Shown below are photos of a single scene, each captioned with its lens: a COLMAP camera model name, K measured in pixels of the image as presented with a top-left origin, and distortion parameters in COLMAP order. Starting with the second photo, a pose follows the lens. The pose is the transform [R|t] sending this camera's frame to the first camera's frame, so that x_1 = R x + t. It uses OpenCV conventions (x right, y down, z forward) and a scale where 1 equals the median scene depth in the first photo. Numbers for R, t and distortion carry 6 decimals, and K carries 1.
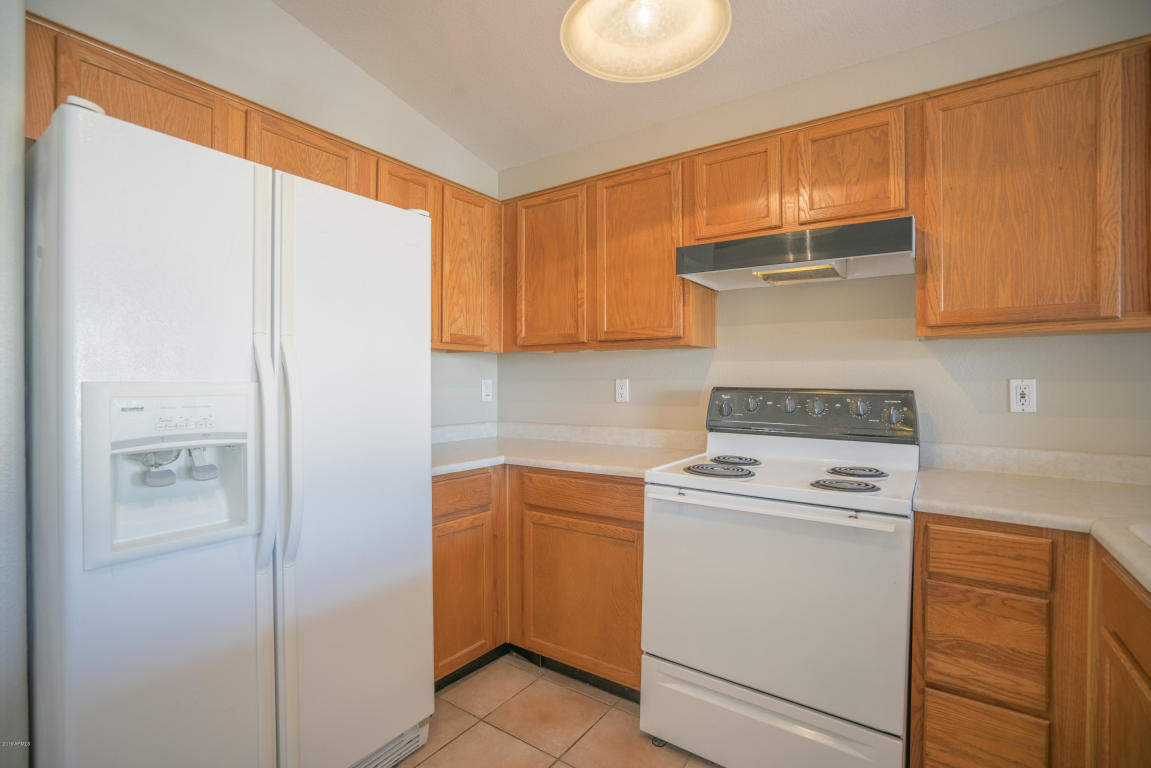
lens RADIAL K [[532.1, 0, 571.4], [0, 532.1, 383.9], [0, 0, 1]] dist [-0.040838, 0.017560]
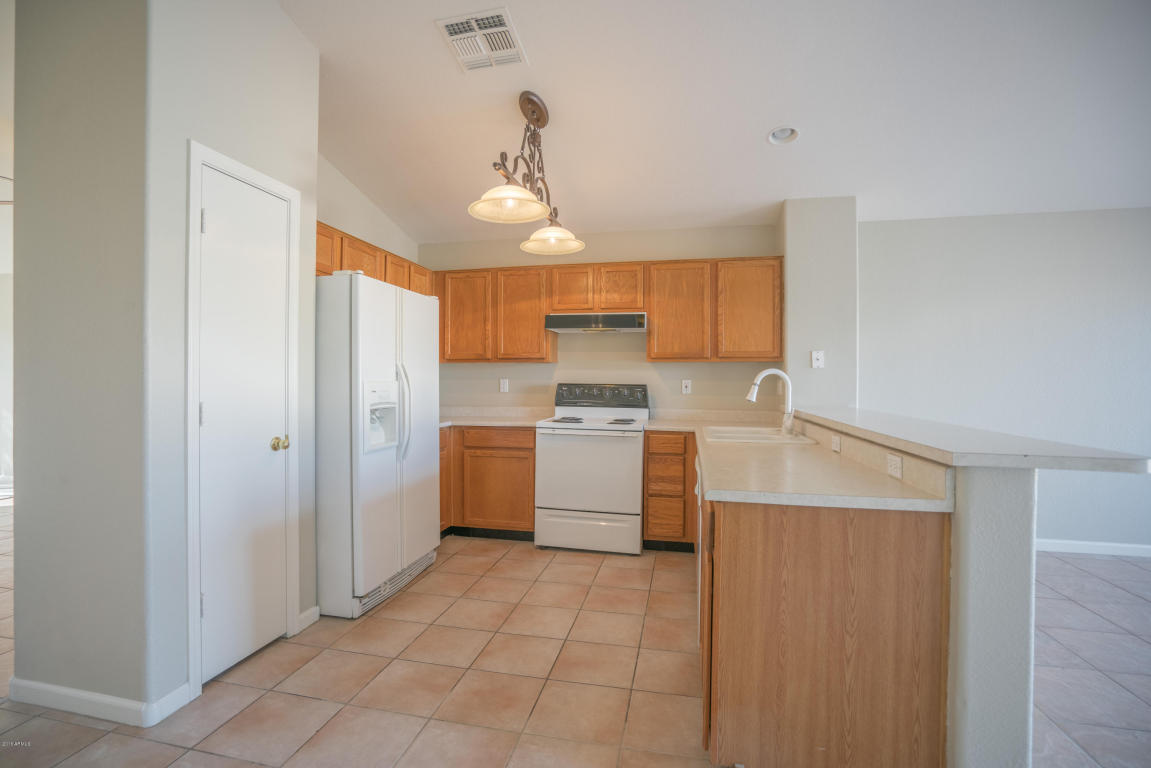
lens RADIAL K [[532.1, 0, 570.1], [0, 532.1, 385.1], [0, 0, 1]] dist [-0.040838, 0.017560]
pose [[0.920372, -0.001178, 0.391042, -0.570168], [-0.001152, 0.999983, 0.005722, 0.000820], [-0.391042, -0.005717, 0.920355, -1.020575]]
